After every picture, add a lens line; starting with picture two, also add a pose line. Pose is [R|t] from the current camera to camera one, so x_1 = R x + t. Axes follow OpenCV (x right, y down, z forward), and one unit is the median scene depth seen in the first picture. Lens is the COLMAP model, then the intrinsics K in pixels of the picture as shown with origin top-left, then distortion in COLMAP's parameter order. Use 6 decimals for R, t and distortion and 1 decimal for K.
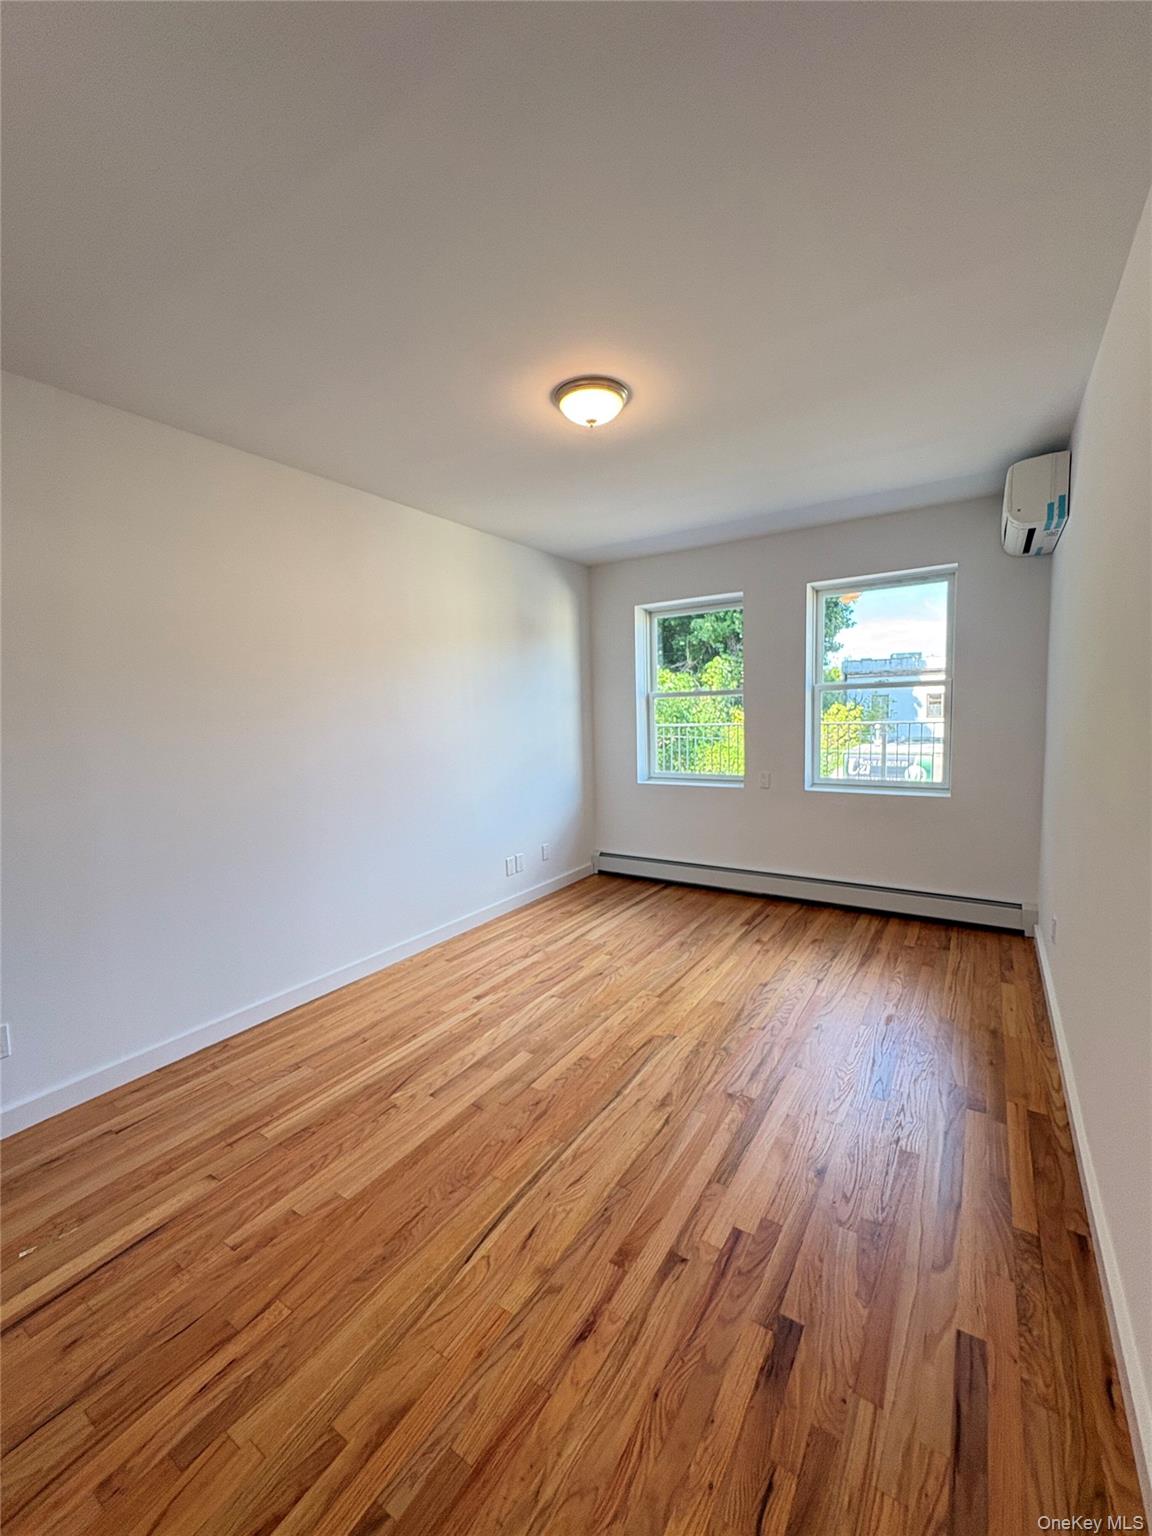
lens RADIAL K [[610.7, 0, 572.1], [0, 610.7, 766.4], [0, 0, 1]] dist [-0.001387, 0.000395]
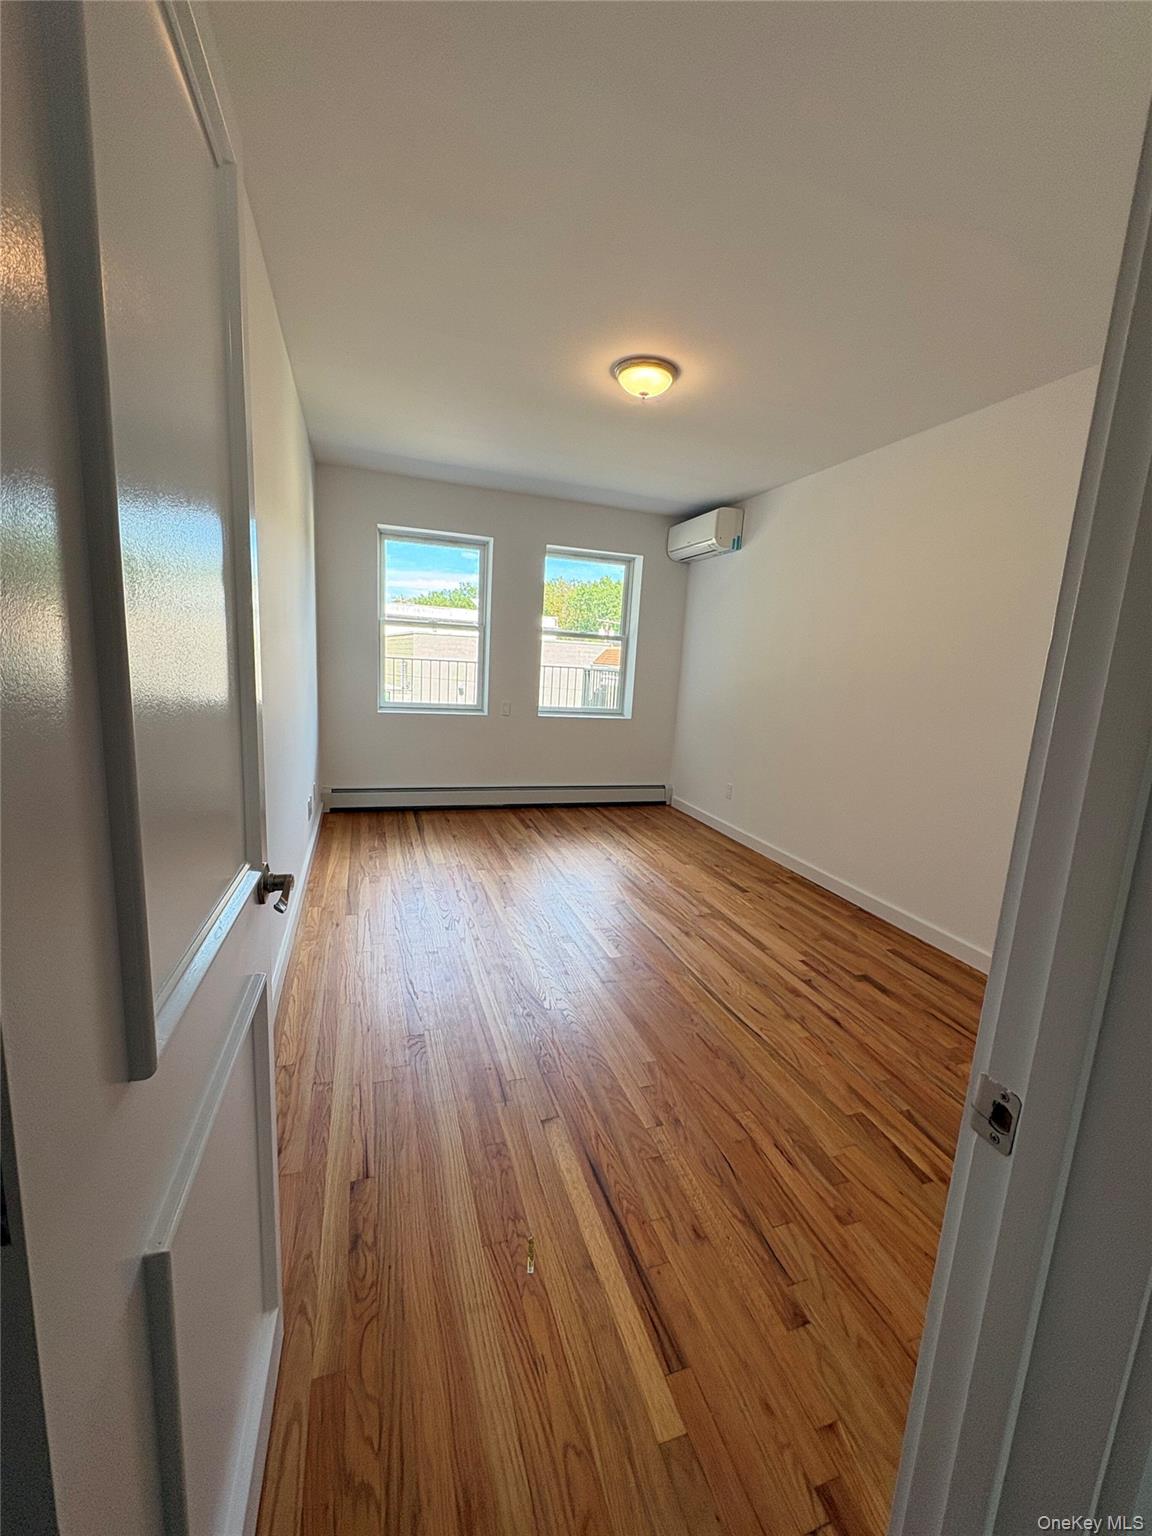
lens RADIAL K [[610.7, 0, 572.9], [0, 610.7, 766.6], [0, 0, 1]] dist [-0.001387, 0.000395]
pose [[0.612032, -0.076353, 0.787139, -0.854476], [-0.005418, 0.994900, 0.100718, 0.023422], [-0.790815, -0.065907, 0.608497, 0.291128]]
